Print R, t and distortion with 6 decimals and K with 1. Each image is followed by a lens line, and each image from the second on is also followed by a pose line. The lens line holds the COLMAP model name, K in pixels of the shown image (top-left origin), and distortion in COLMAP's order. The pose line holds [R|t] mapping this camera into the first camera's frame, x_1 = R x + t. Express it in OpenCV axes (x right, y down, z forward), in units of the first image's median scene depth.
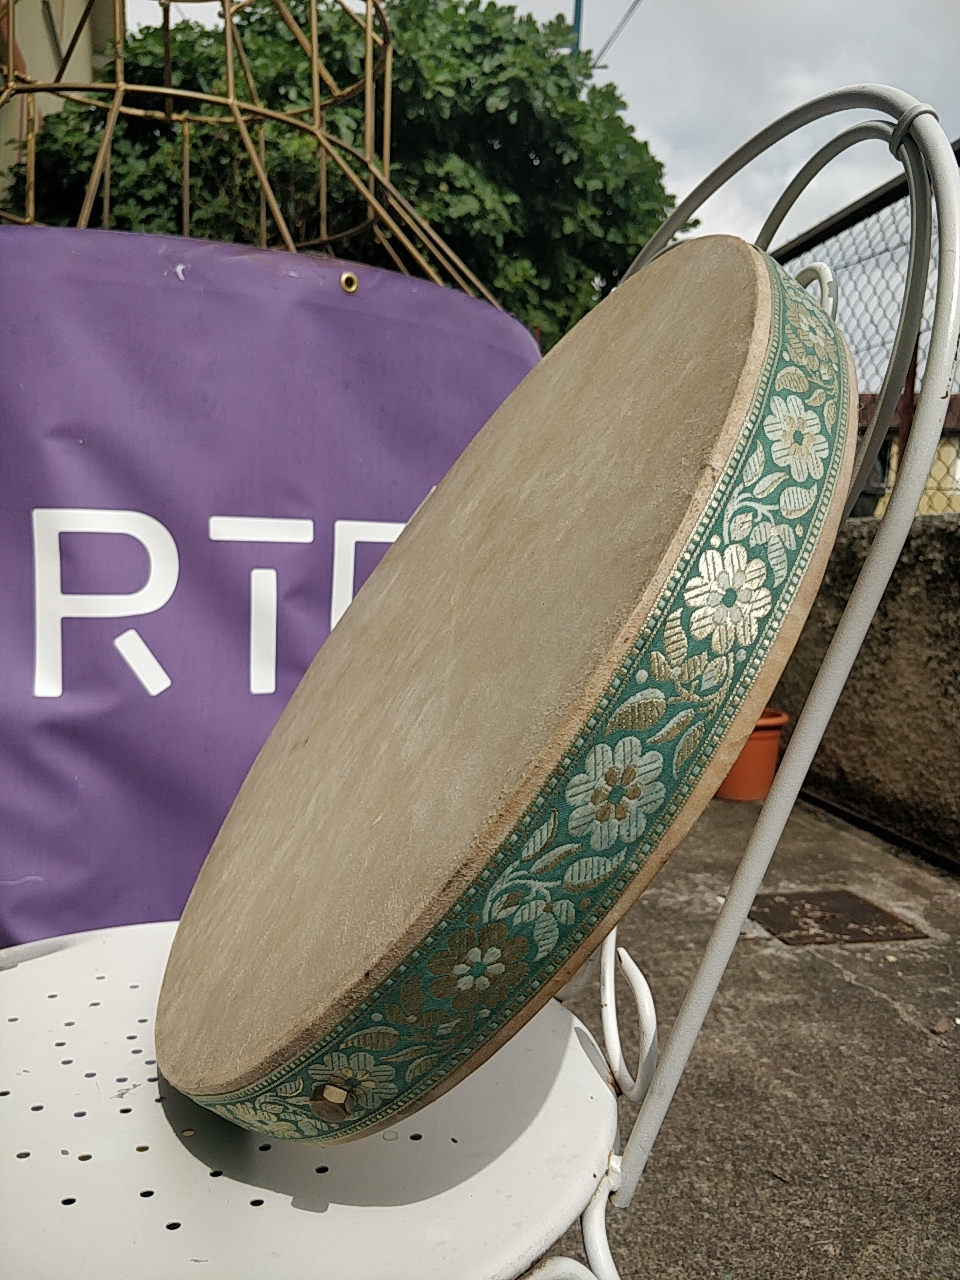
lens RADIAL K [[1030.7, 0, 484.2], [0, 1030.7, 640.8], [0, 0, 1]] dist [0.006458, -0.025752]
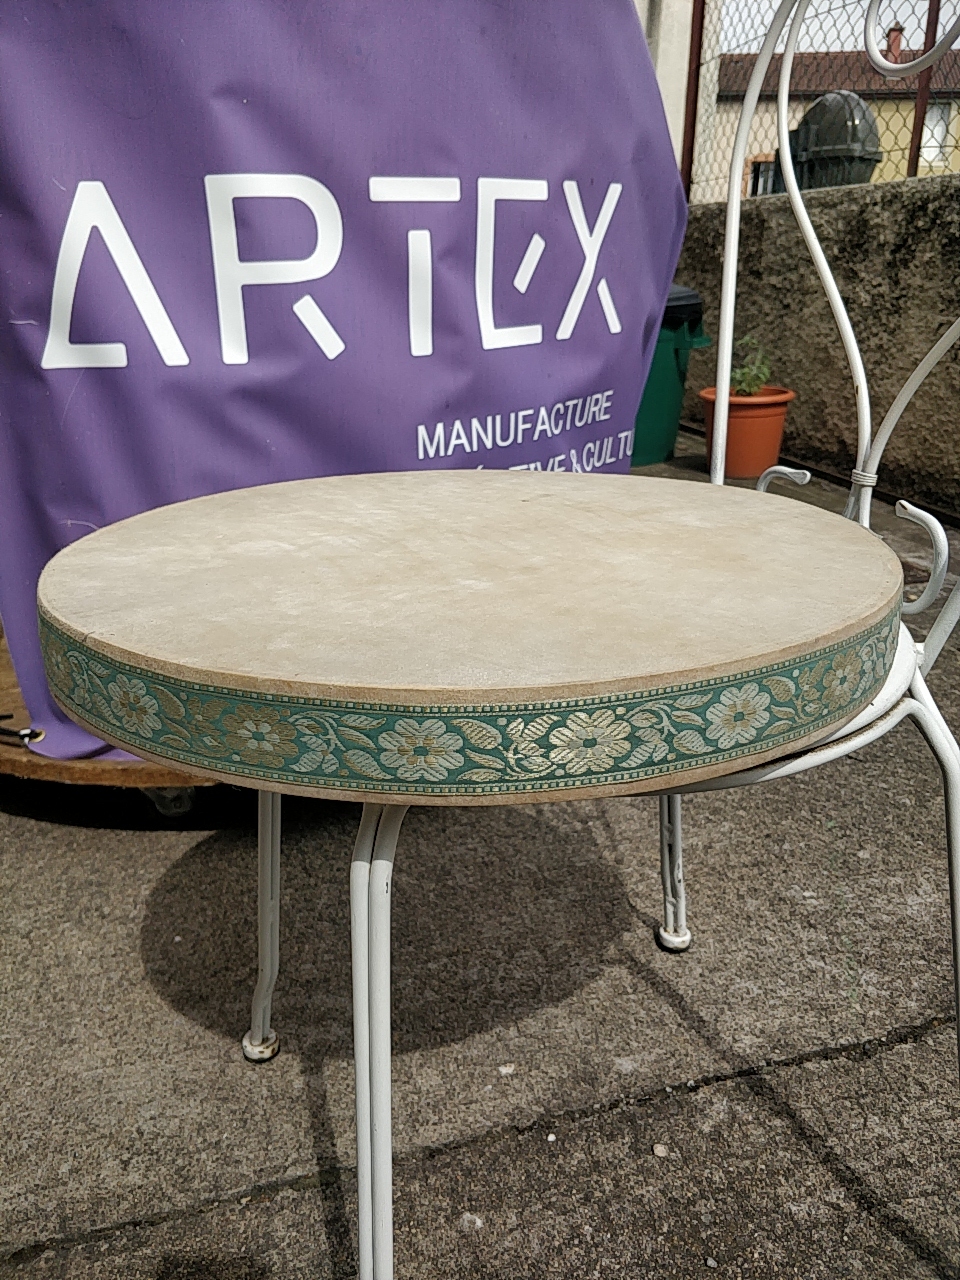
lens RADIAL K [[1030.7, 0, 481.1], [0, 1030.7, 630.5], [0, 0, 1]] dist [0.006458, -0.025752]
pose [[0.997282, -0.062106, 0.039642, -0.100733], [0.049618, 0.963852, 0.261779, 0.023429], [-0.054467, -0.259101, 0.964313, -0.051491]]
